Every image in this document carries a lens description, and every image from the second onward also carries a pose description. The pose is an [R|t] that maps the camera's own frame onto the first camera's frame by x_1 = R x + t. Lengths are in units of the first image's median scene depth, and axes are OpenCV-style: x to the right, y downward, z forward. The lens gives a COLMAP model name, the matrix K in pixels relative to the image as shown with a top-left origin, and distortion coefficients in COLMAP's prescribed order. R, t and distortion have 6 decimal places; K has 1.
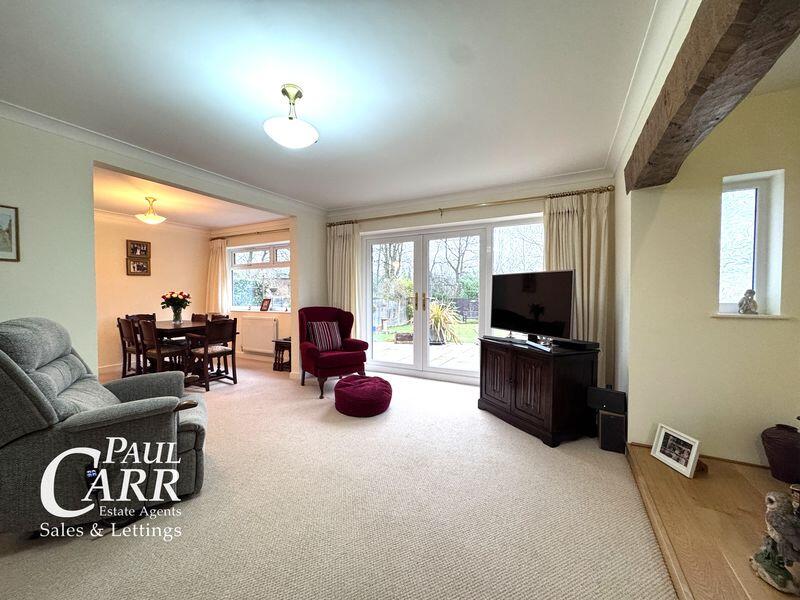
lens RADIAL K [[320.5, 0, 398.2], [0, 320.5, 300.1], [0, 0, 1]] dist [0.000640, 0.000166]
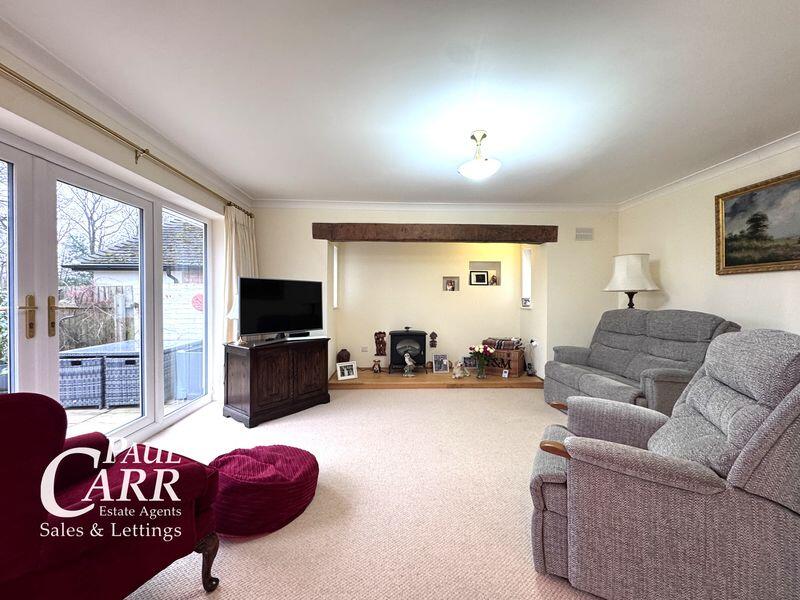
lens RADIAL K [[320.5, 0, 398.2], [0, 320.5, 300.1], [0, 0, 1]] dist [0.000640, 0.000166]
pose [[-0.491137, -0.004492, 0.871071, -0.707629], [0.021338, 0.999625, 0.017186, -0.019370], [-0.870821, 0.027028, -0.490857, 1.068295]]
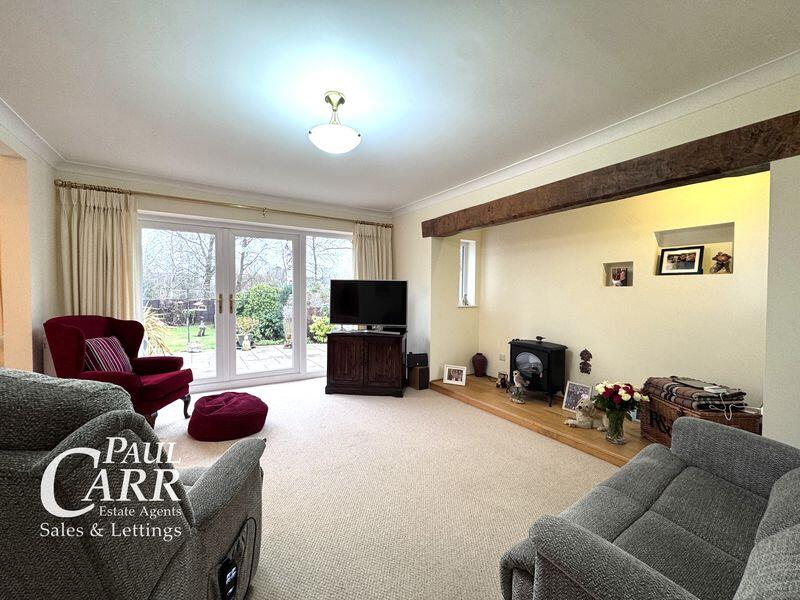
lens RADIAL K [[326.6, 0, 403.3], [0, 326.6, 299.8], [0, 0, 1]] dist [-0.001798, 0.000004]
pose [[0.502703, -0.013639, 0.864352, -0.622109], [0.013865, 0.999874, 0.007714, -0.009014], [-0.864348, 0.008106, 0.502829, 0.164677]]
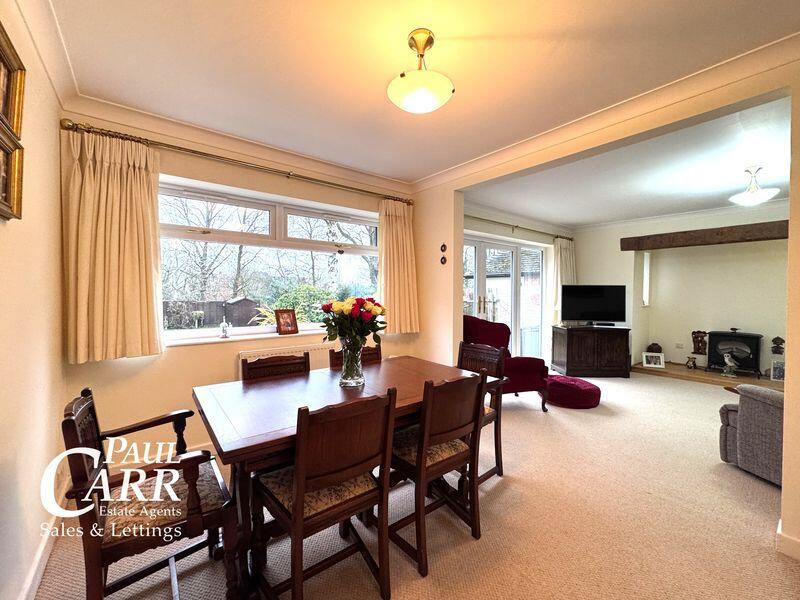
lens RADIAL K [[326.6, 0, 403.3], [0, 326.6, 299.8], [0, 0, 1]] dist [-0.001798, 0.000004]
pose [[0.406063, -0.014605, 0.913728, -1.366321], [0.016887, 0.999821, 0.008476, -0.034409], [-0.913689, 0.011989, 0.406237, 1.069459]]
